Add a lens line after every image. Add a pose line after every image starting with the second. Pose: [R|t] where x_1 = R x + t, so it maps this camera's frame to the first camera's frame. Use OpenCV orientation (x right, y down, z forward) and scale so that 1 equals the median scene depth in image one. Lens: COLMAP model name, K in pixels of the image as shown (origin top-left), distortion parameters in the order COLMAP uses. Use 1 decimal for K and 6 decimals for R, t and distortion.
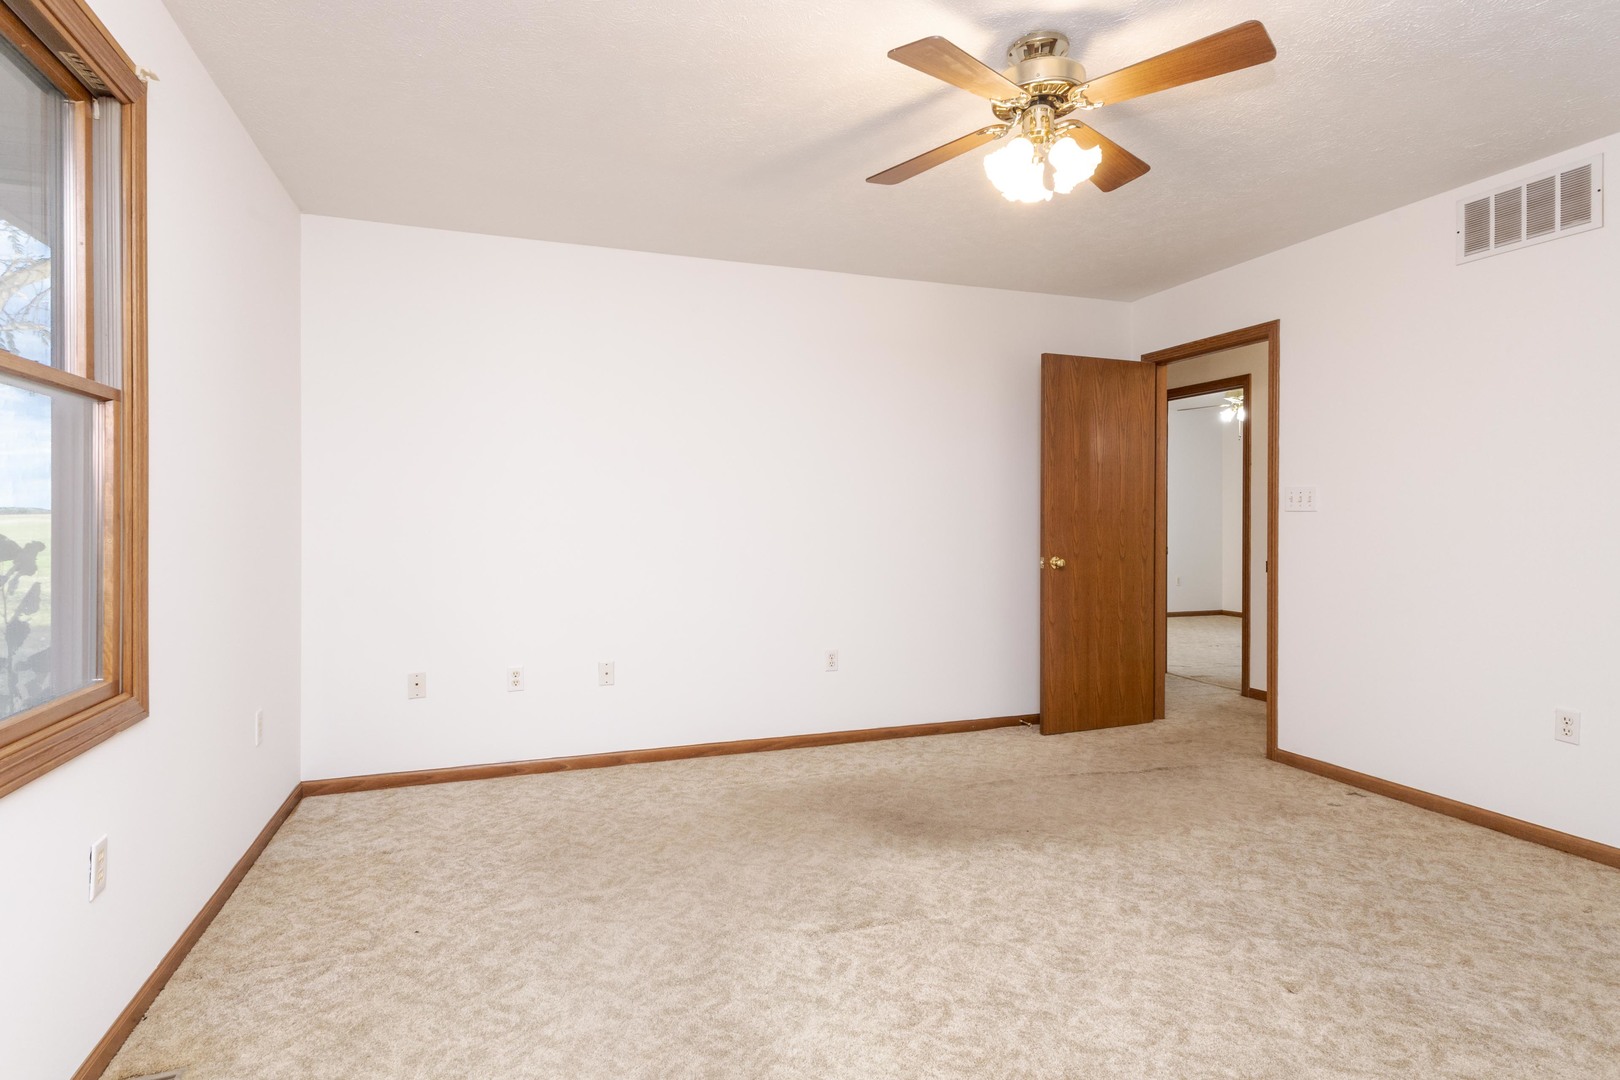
lens RADIAL K [[807.0, 0, 802.3], [0, 807.0, 517.4], [0, 0, 1]] dist [0.014227, 0.000220]
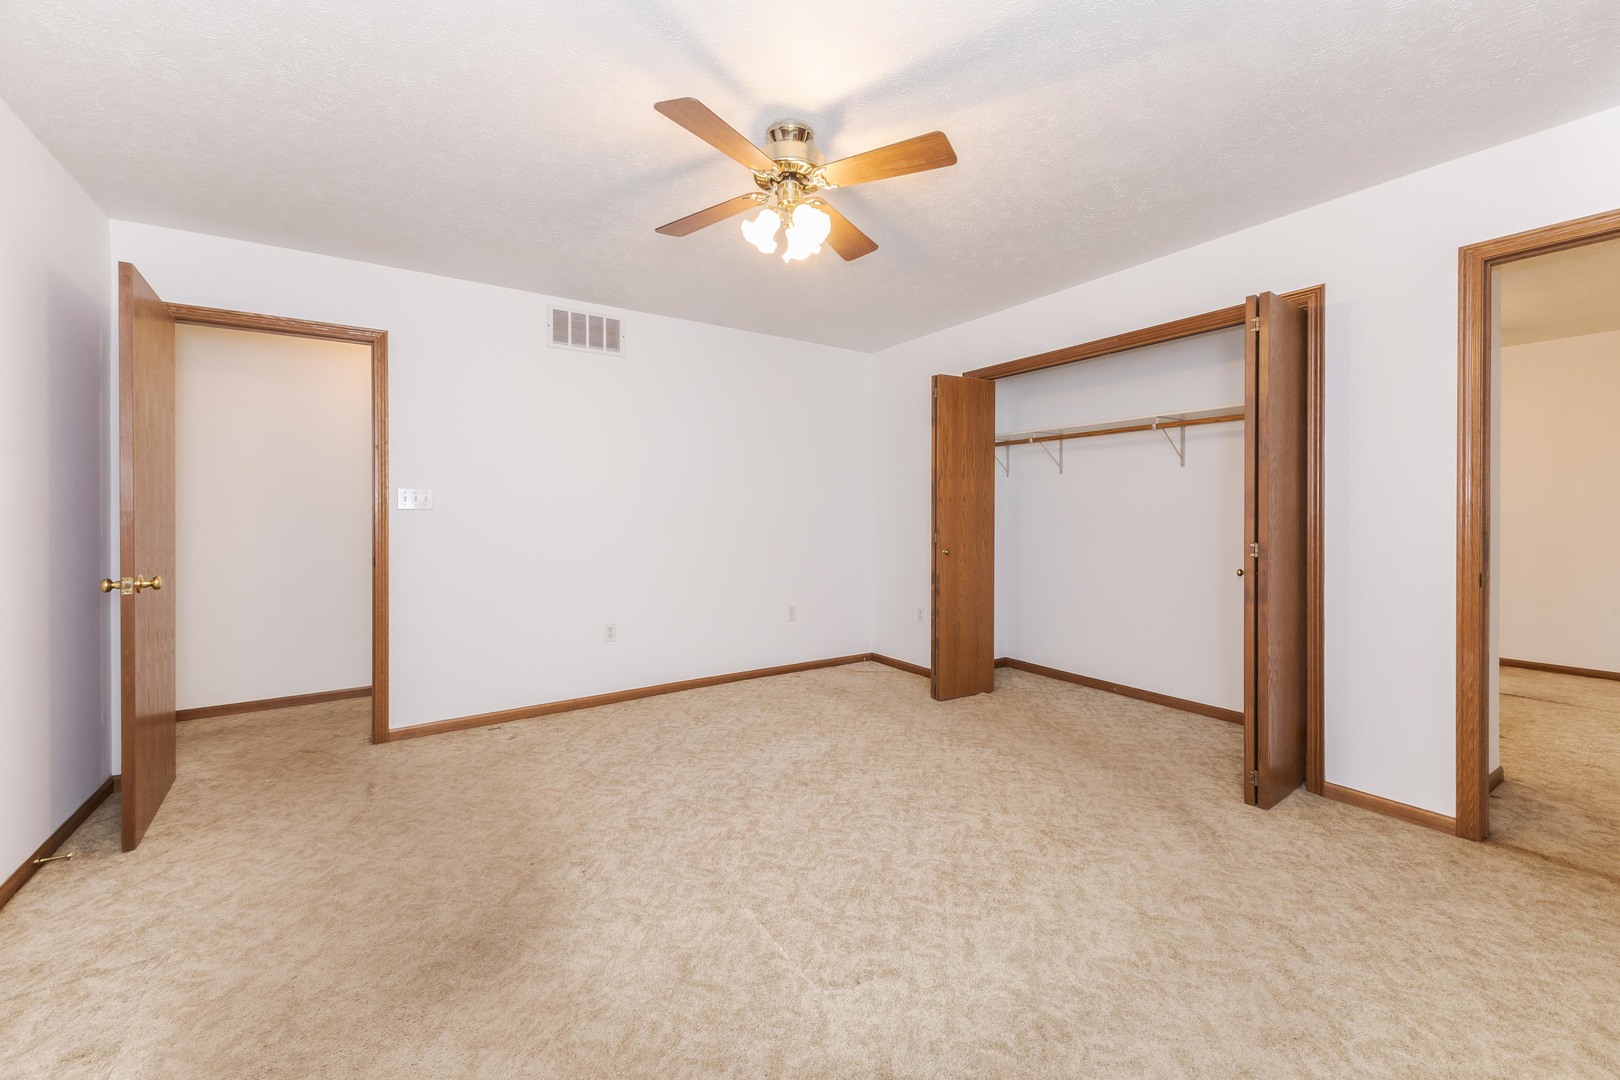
lens RADIAL K [[629.0, 0, 807.4], [0, 629.0, 520.7], [0, 0, 1]] dist [0.002072, 0.000221]
pose [[-0.226140, -0.010965, 0.974033, -0.466222], [0.002578, 0.999926, 0.011855, -0.001646], [-0.974091, 0.005191, -0.226095, 0.855559]]
